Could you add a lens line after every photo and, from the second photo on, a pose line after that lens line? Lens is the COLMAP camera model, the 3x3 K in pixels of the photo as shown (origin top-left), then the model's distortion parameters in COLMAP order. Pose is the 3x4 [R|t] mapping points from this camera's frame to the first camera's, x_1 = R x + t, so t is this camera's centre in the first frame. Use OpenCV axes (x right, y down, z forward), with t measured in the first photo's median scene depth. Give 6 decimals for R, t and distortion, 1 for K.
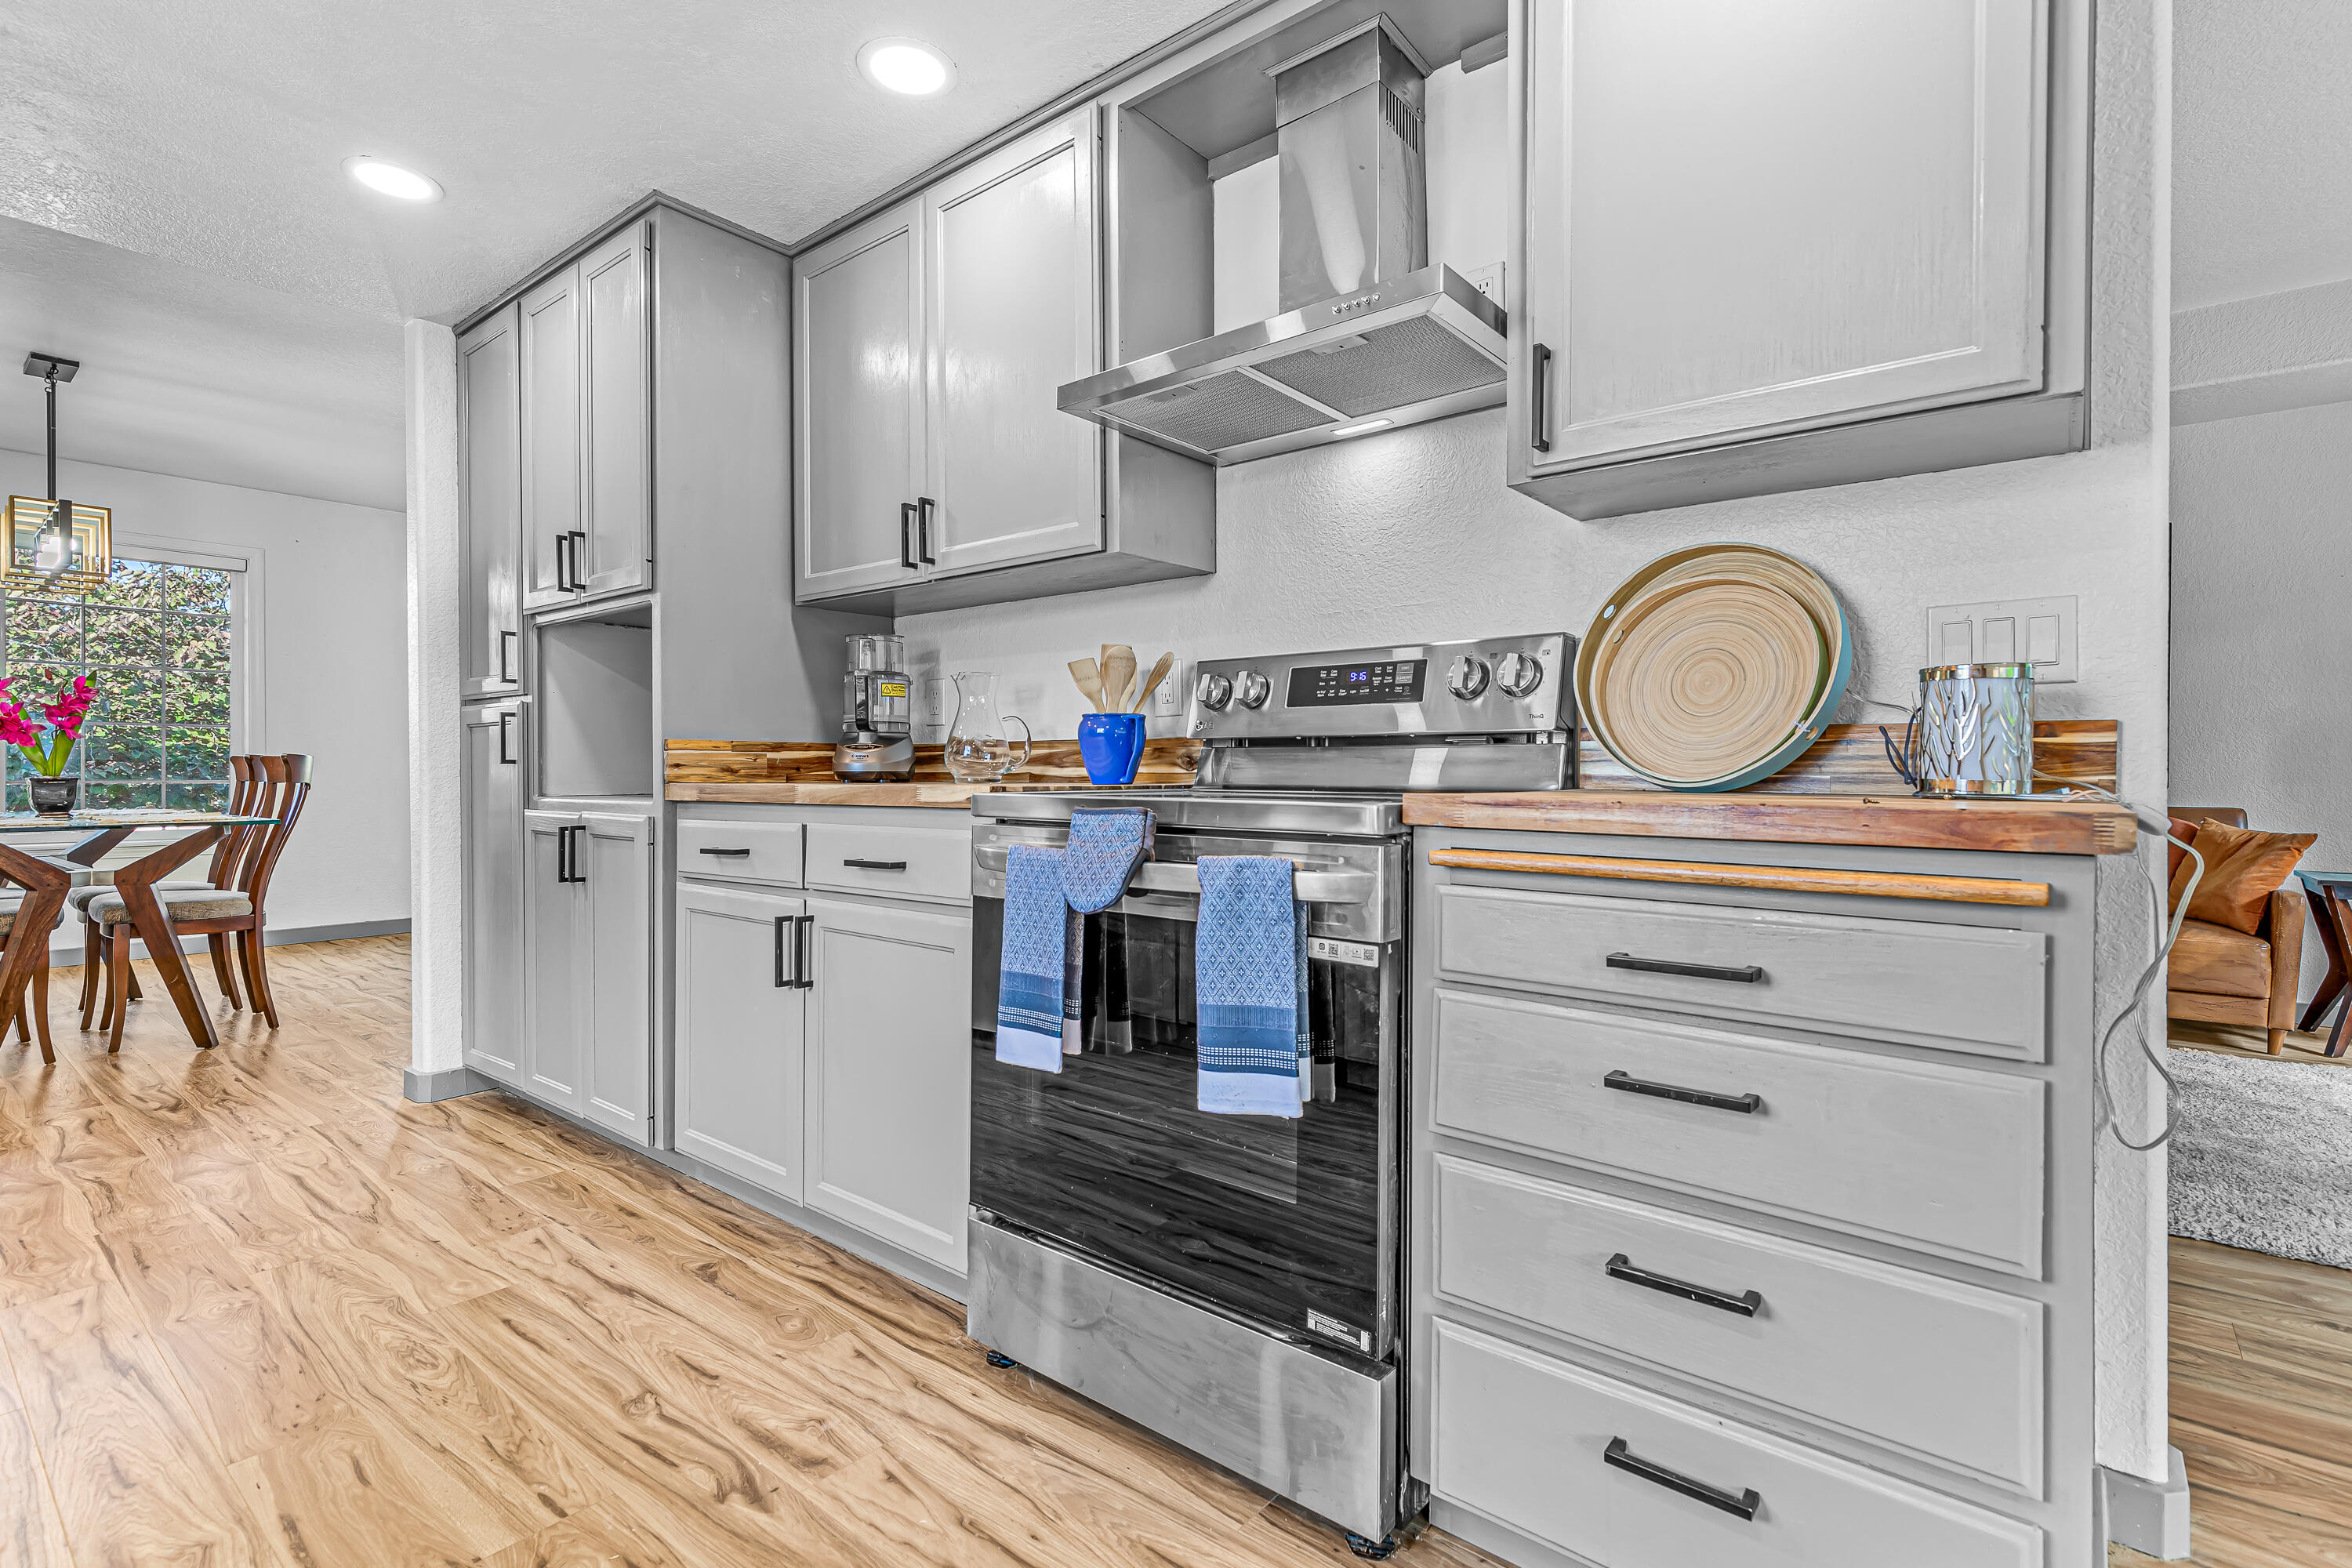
lens RADIAL K [[1094.8, 0, 1170.4], [0, 1094.8, 790.5], [0, 0, 1]] dist [0.009781, -0.000646]
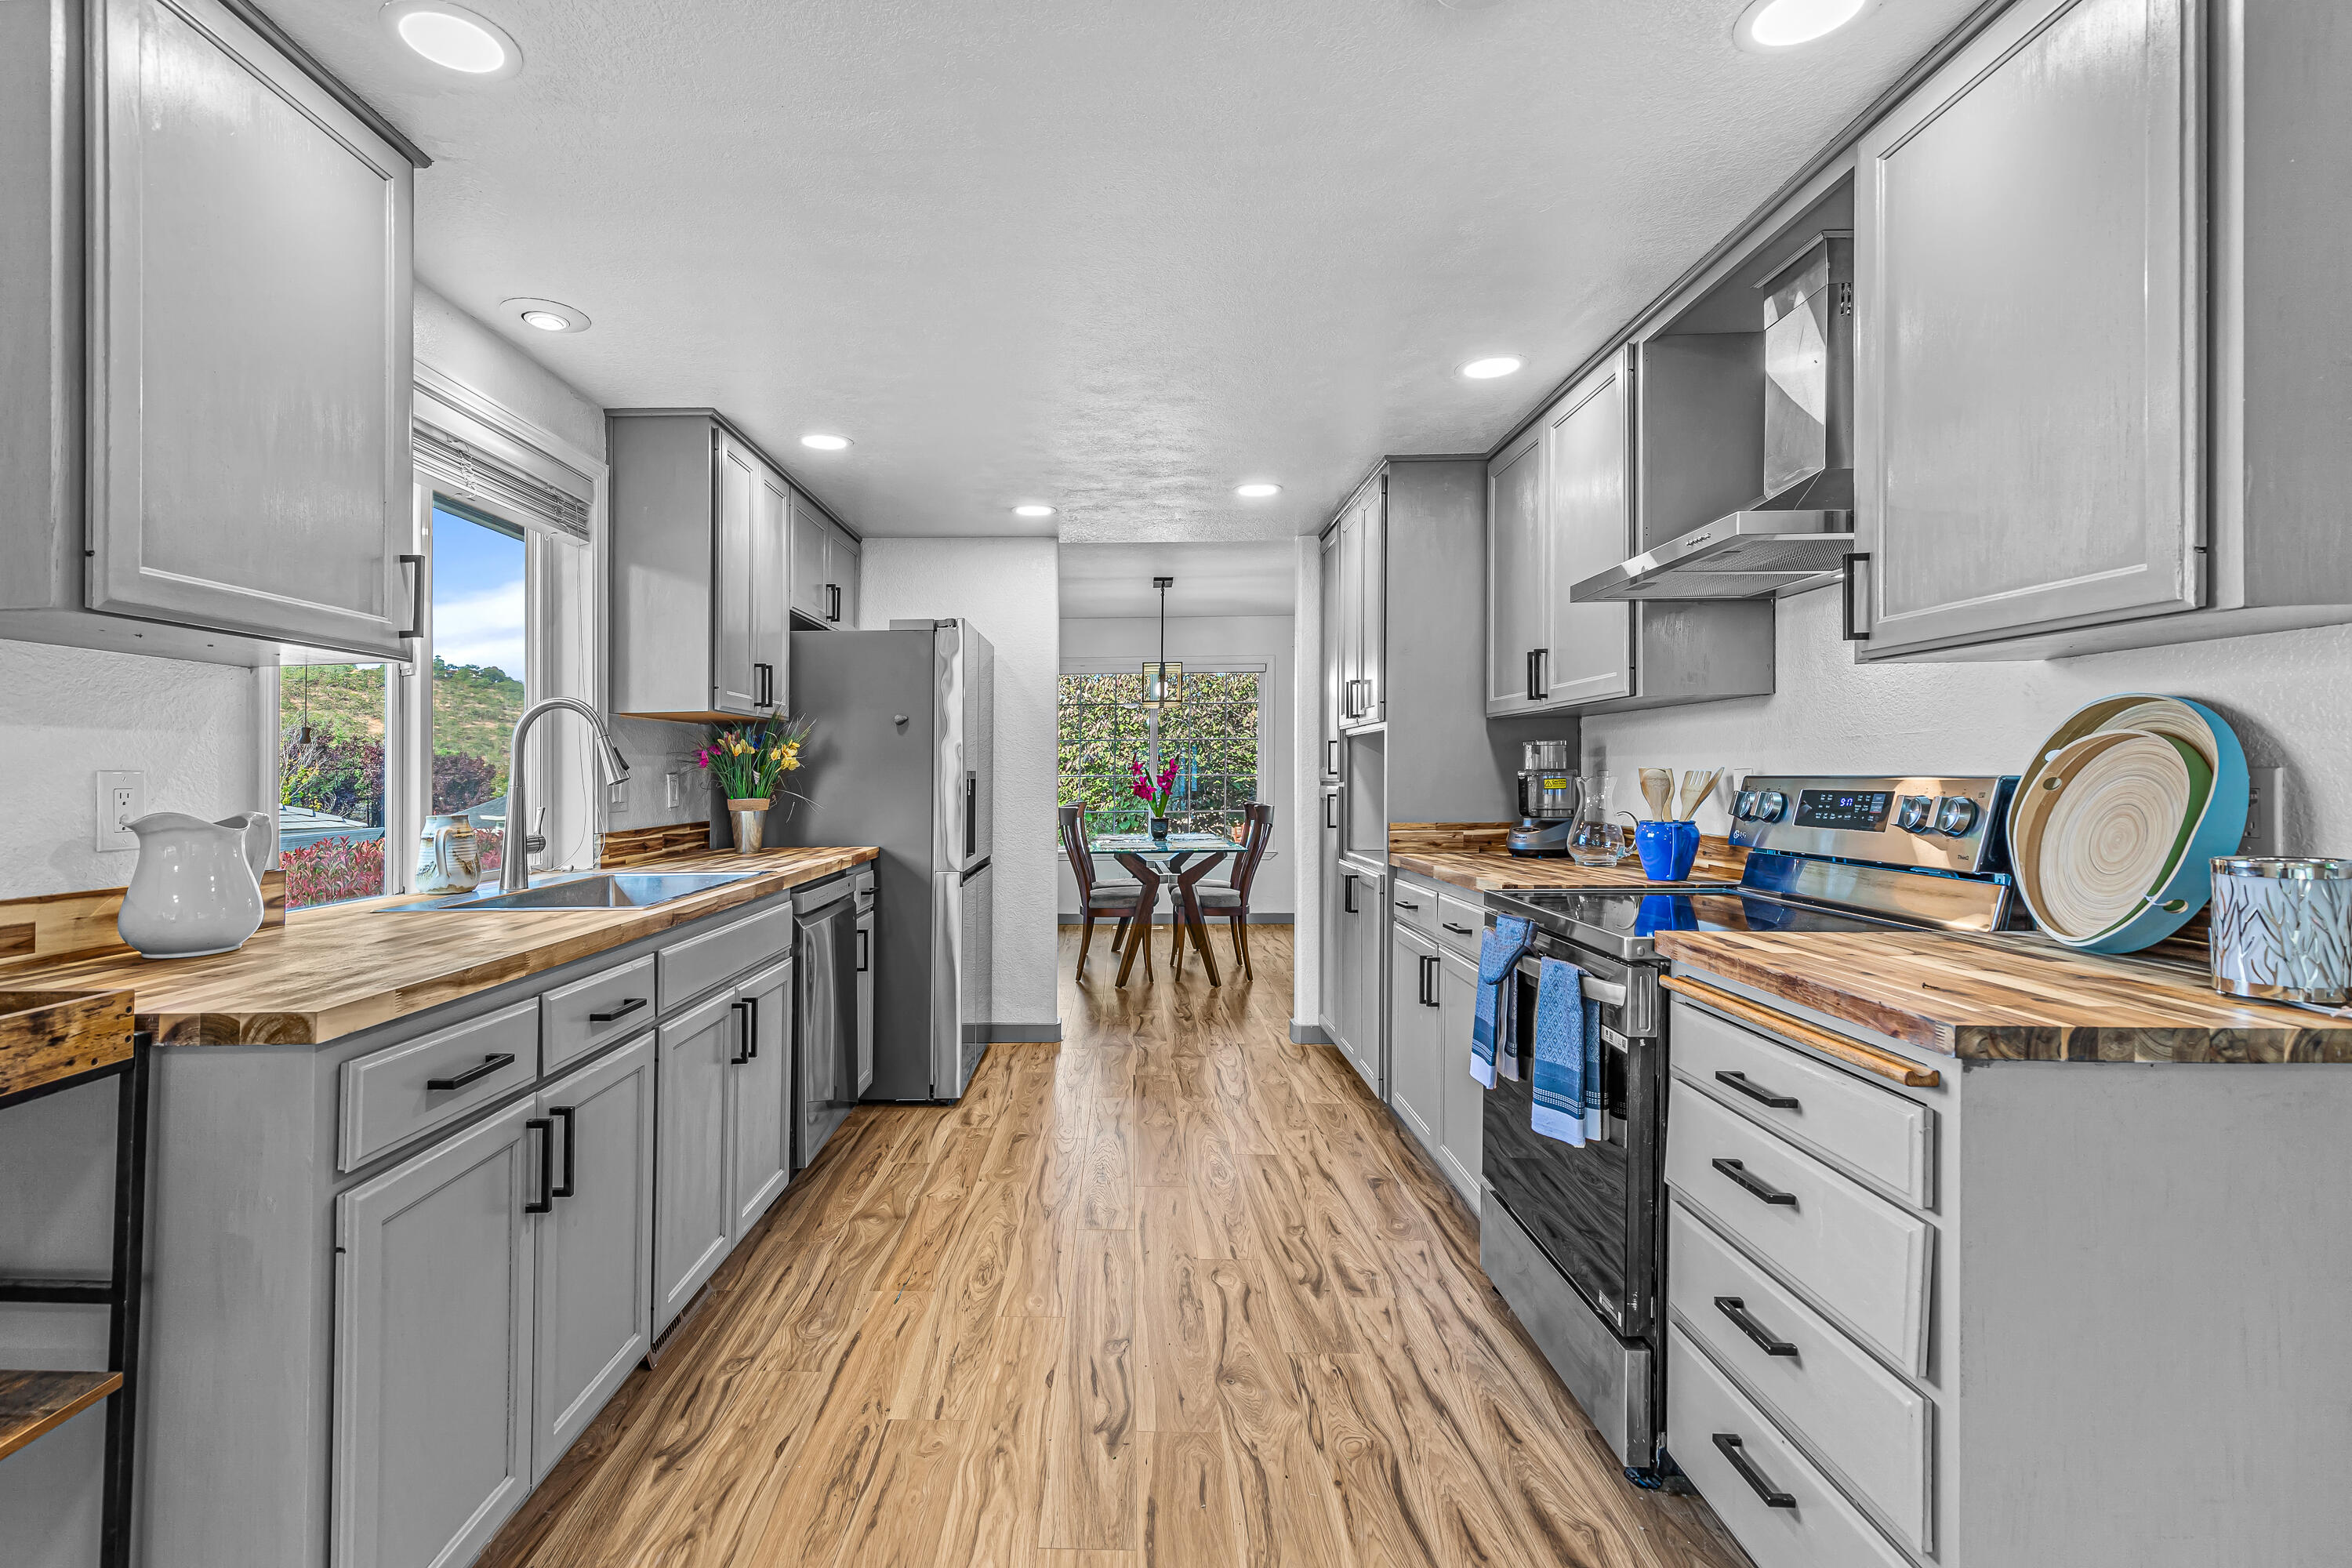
lens RADIAL K [[1075.4, 0, 1072.6], [0, 1075.4, 748.9], [0, 0, 1]] dist [0.002809, -0.000437]
pose [[0.595165, -0.028784, -0.803088, 0.608232], [-0.004701, 0.999217, -0.039297, -0.117627], [0.803590, 0.027164, 0.594563, -0.277400]]
